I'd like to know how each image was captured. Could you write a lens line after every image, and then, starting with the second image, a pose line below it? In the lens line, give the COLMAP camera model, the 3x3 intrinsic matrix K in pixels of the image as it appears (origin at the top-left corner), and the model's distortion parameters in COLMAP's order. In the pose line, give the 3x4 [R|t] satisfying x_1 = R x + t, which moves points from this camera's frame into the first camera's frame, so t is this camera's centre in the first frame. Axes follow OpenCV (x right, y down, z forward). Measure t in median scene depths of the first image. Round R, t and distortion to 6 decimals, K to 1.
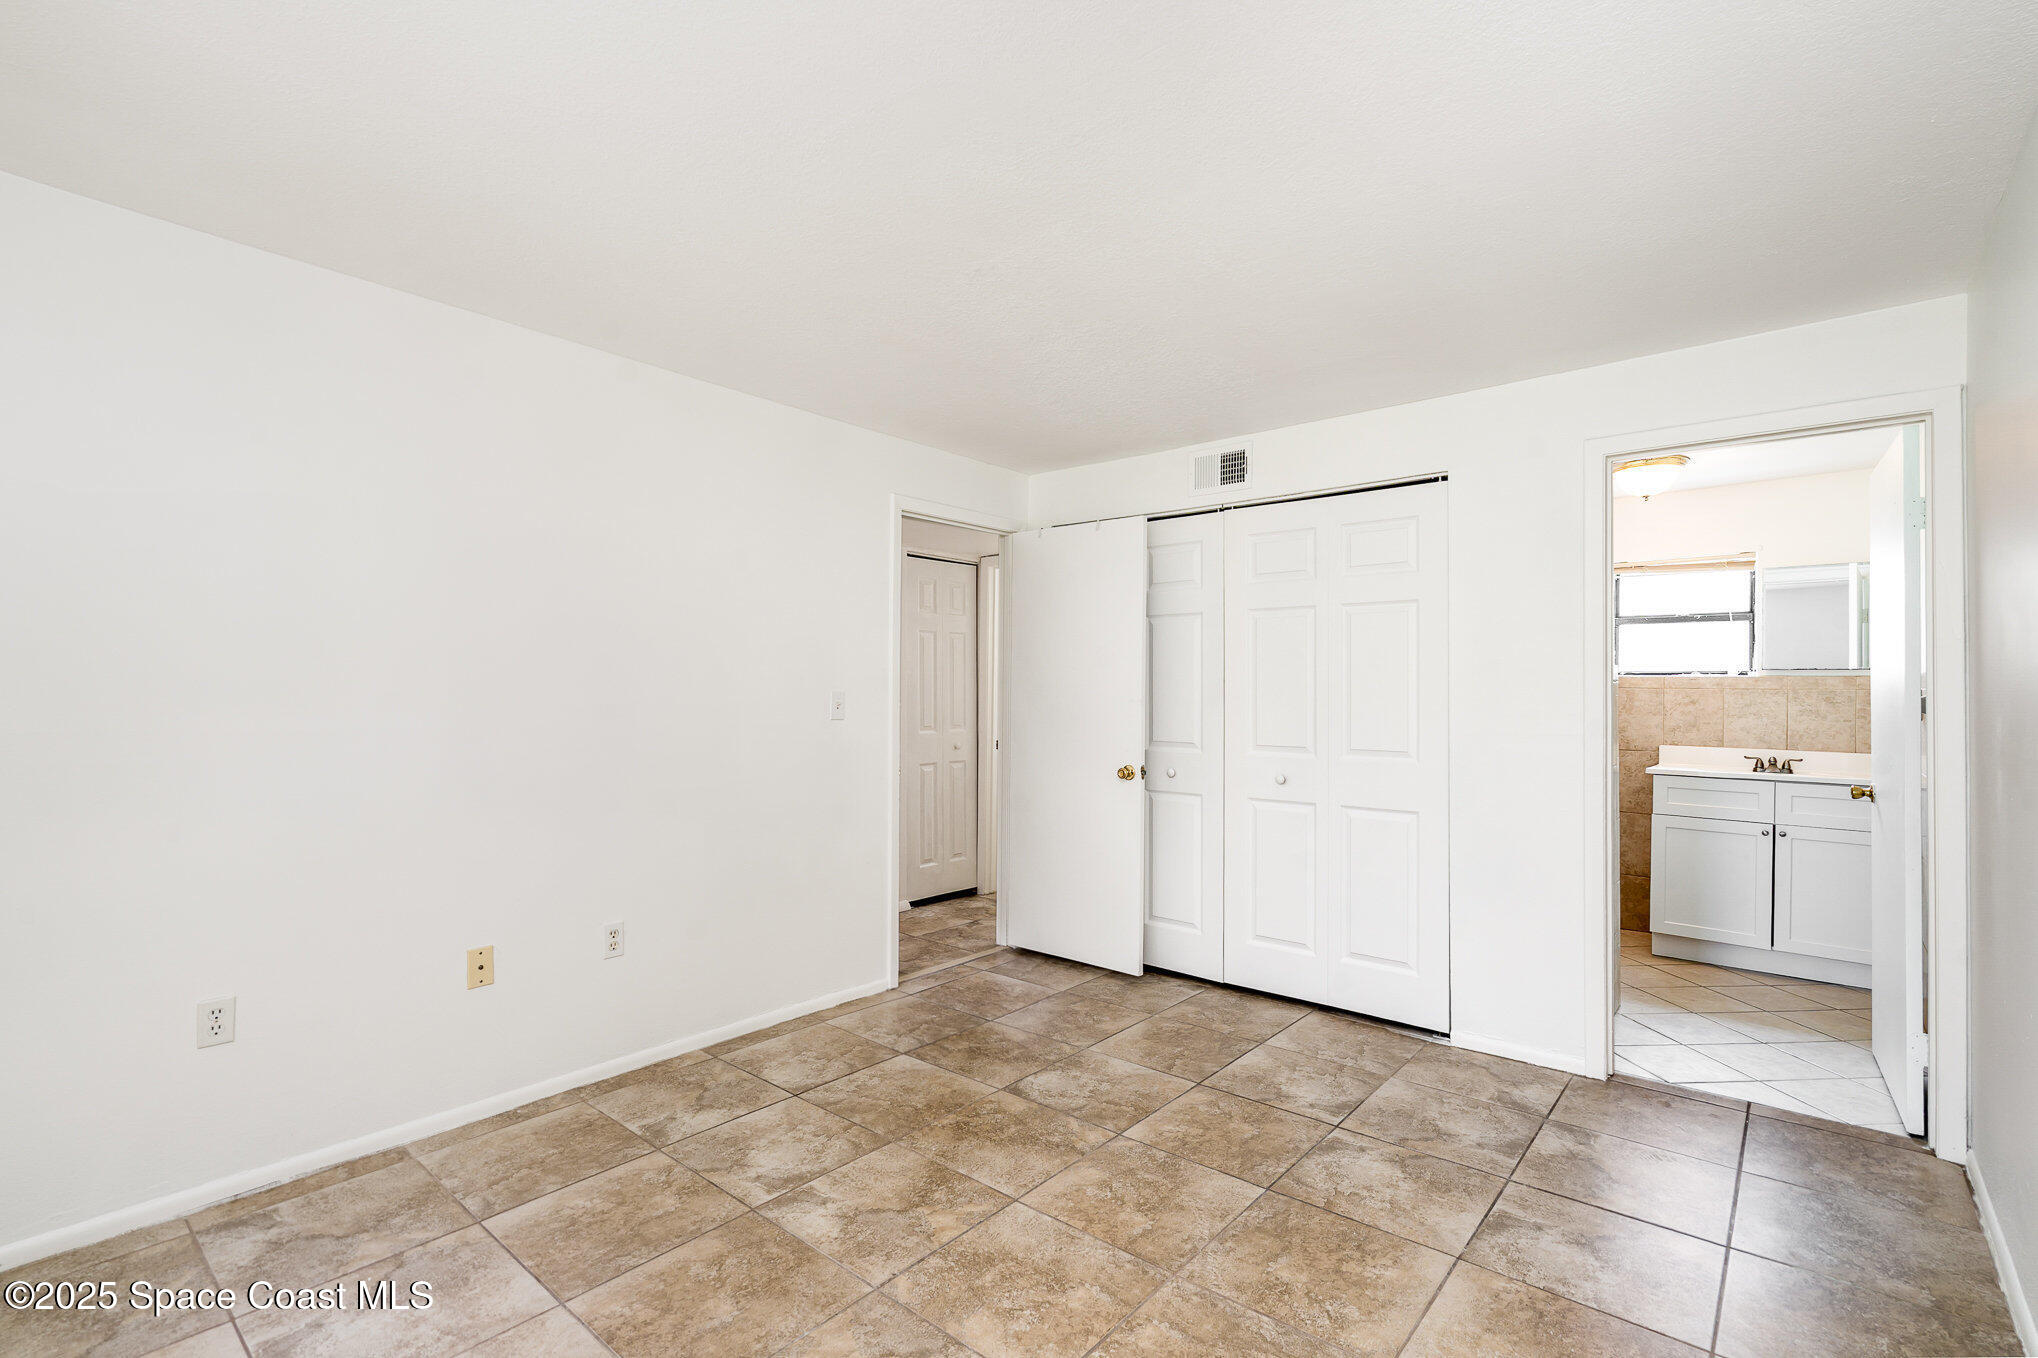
lens RADIAL K [[925.4, 0, 1021.2], [0, 925.4, 679.8], [0, 0, 1]] dist [-0.004818, 0.000027]
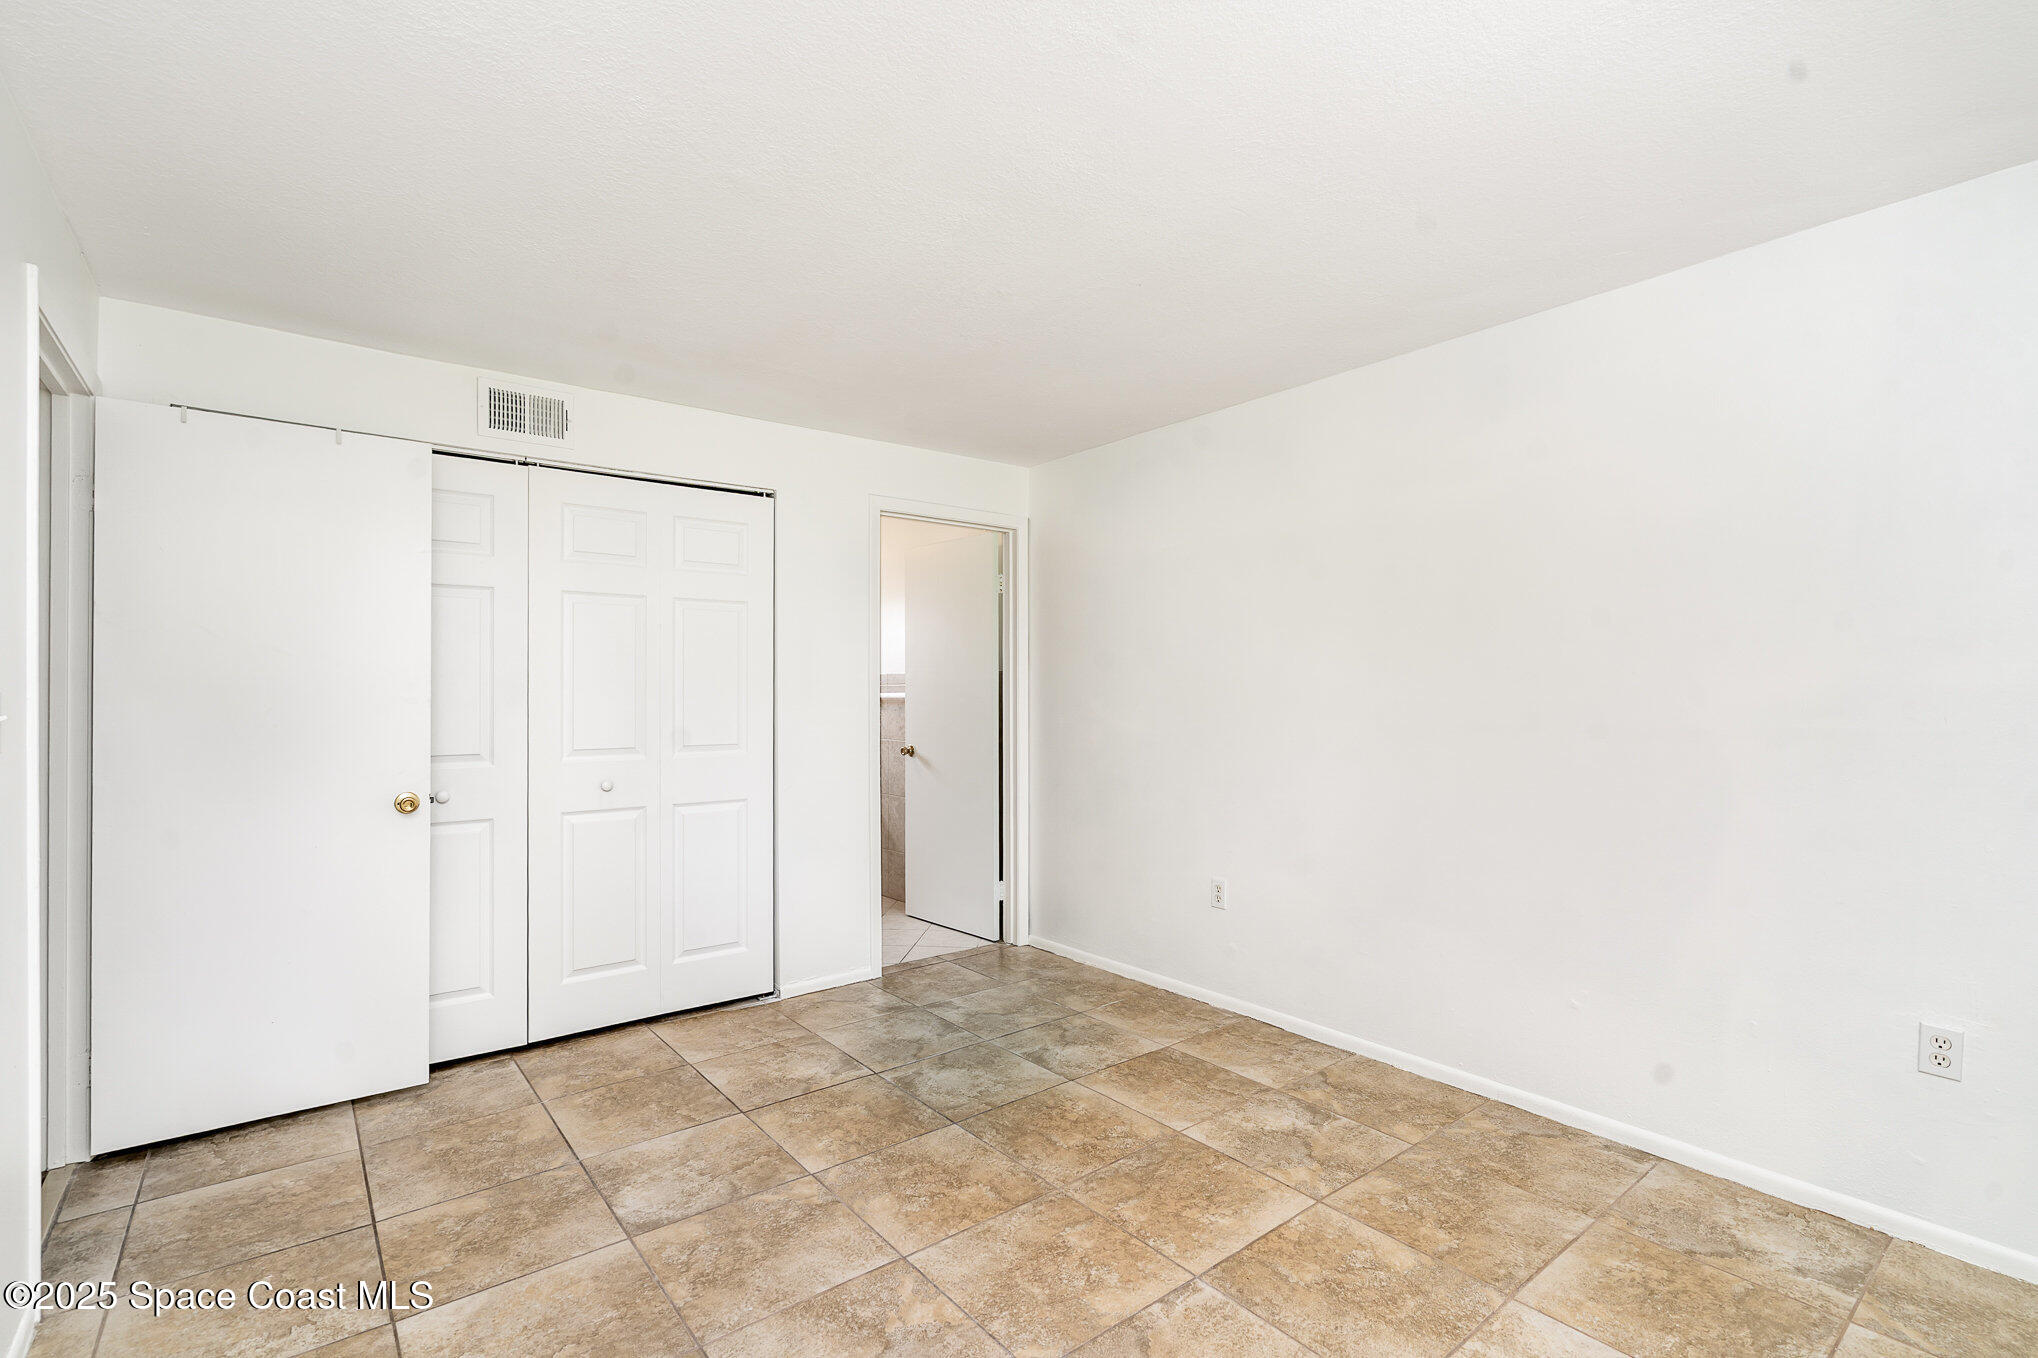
lens RADIAL K [[925.4, 0, 1019.1], [0, 925.4, 686.6], [0, 0, 1]] dist [-0.004818, 0.000027]
pose [[0.192286, -0.000529, 0.981339, -0.727216], [-0.012861, 0.999913, 0.003059, 0.005204], [-0.981255, -0.013209, 0.192262, 0.612440]]
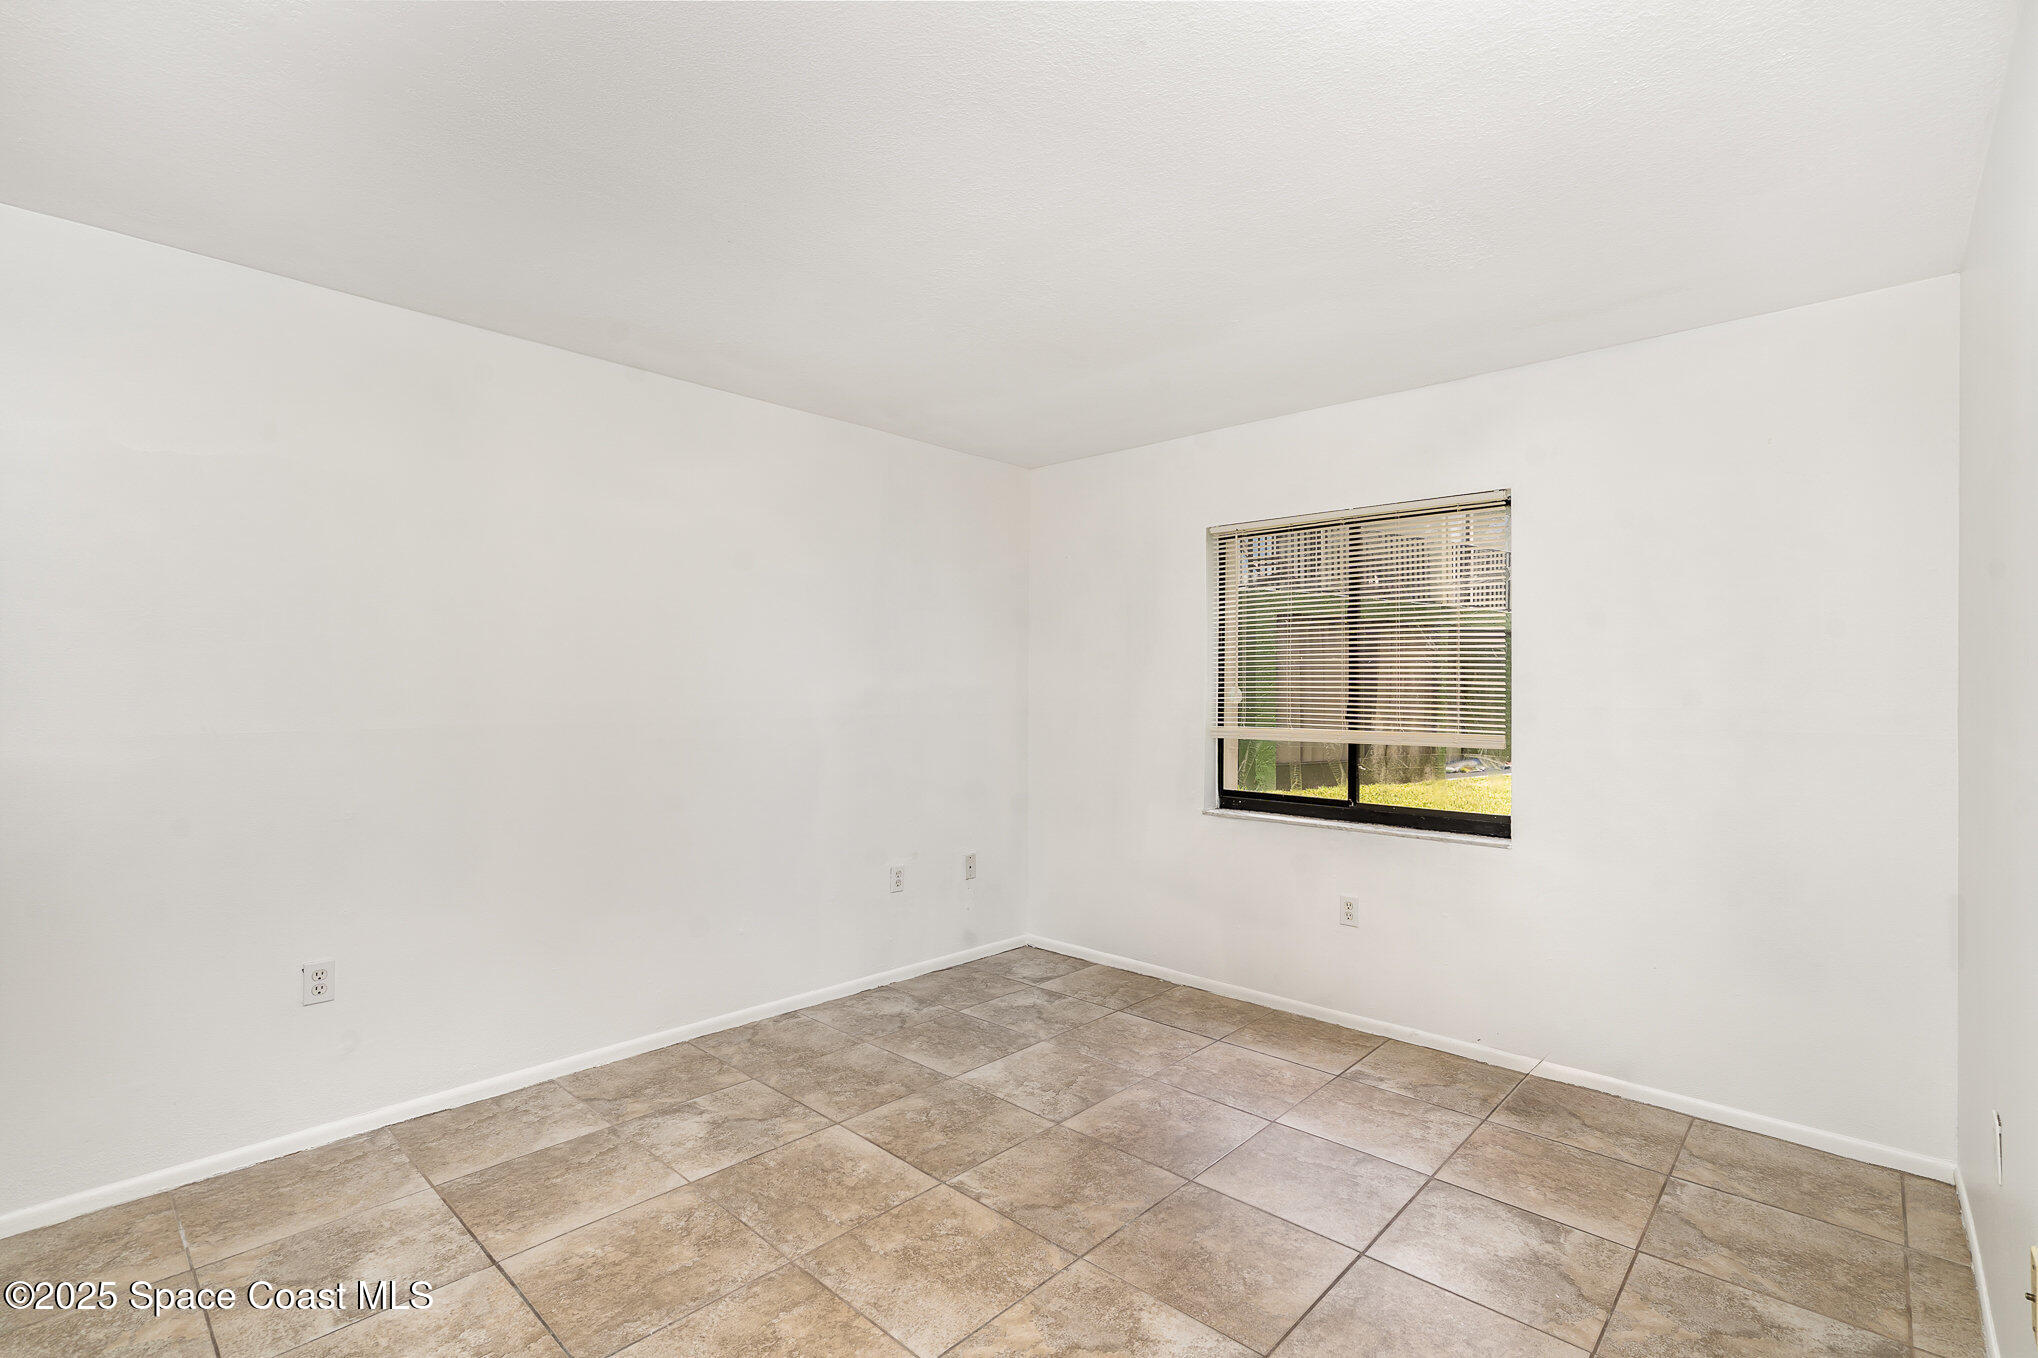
lens RADIAL K [[925.4, 0, 1016.9], [0, 925.4, 687.7], [0, 0, 1]] dist [-0.004818, 0.000027]
pose [[-0.998804, -0.011563, 0.047509, -0.091335], [-0.012424, 0.999763, -0.017874, 0.017568], [-0.047291, -0.018443, -0.998711, 1.487991]]
